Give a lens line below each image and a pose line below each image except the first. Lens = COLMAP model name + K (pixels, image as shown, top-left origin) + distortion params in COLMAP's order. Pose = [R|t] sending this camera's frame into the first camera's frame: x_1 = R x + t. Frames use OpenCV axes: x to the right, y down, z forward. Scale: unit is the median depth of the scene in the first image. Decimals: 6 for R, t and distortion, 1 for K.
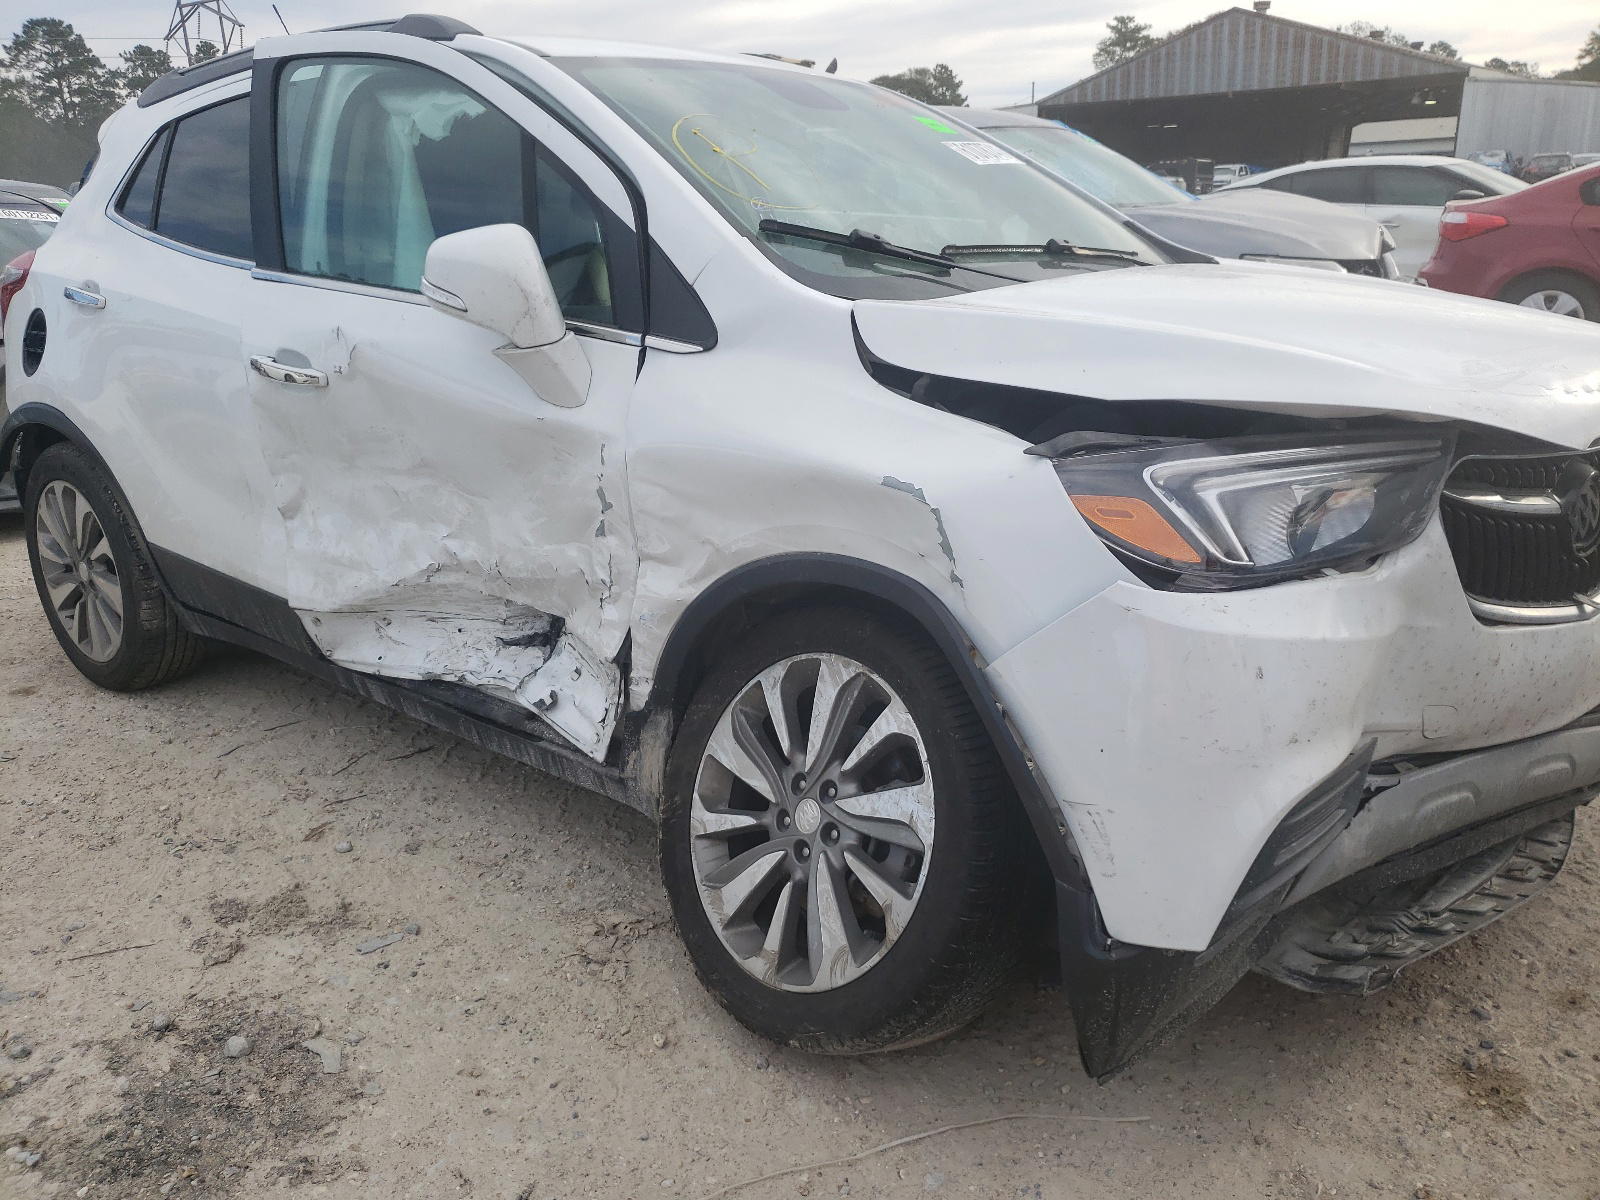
lens RADIAL K [[1222.4, 0, 798.1], [0, 1222.4, 598.6], [0, 0, 1]] dist [0.007856, 0.010552]
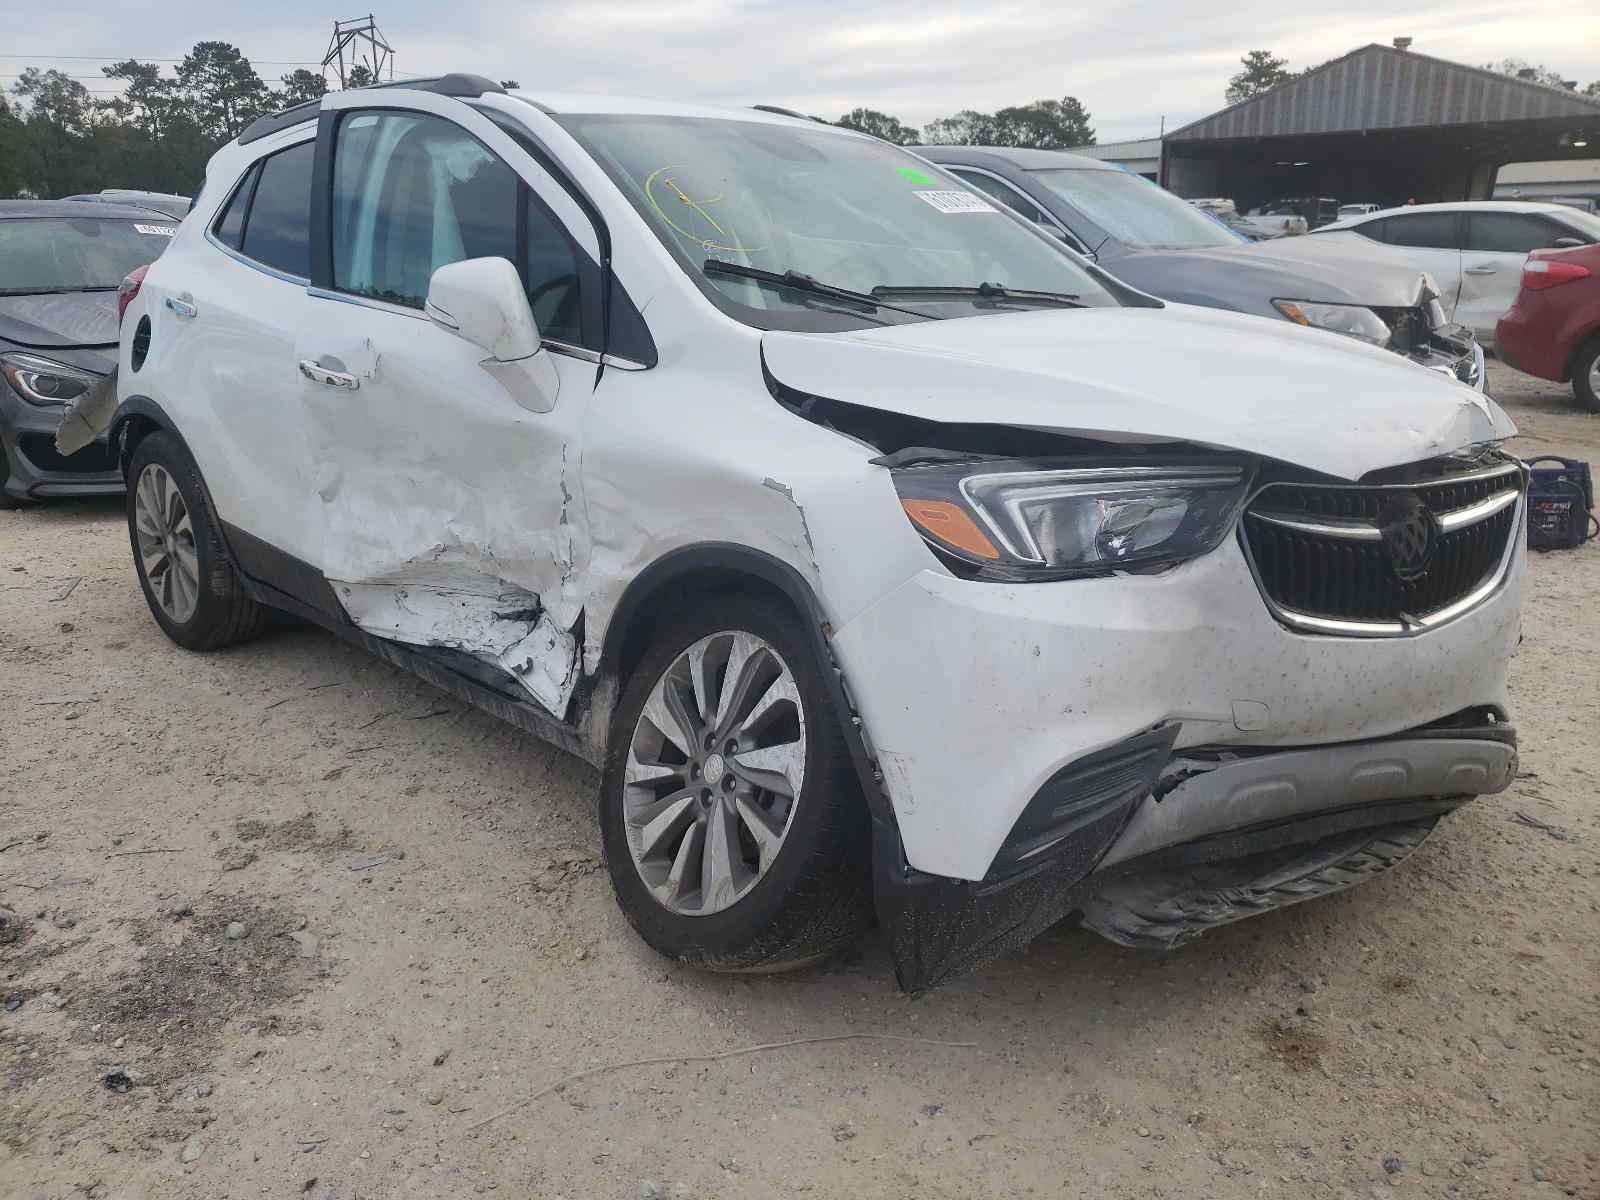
lens RADIAL K [[1222.4, 0, 792.6], [0, 1222.4, 599.3], [0, 0, 1]] dist [0.007856, 0.010552]
pose [[0.994656, 0.052096, -0.089132, 0.165643], [-0.053811, 0.998407, -0.016946, 0.029484], [0.088108, 0.021651, 0.995876, -0.147088]]
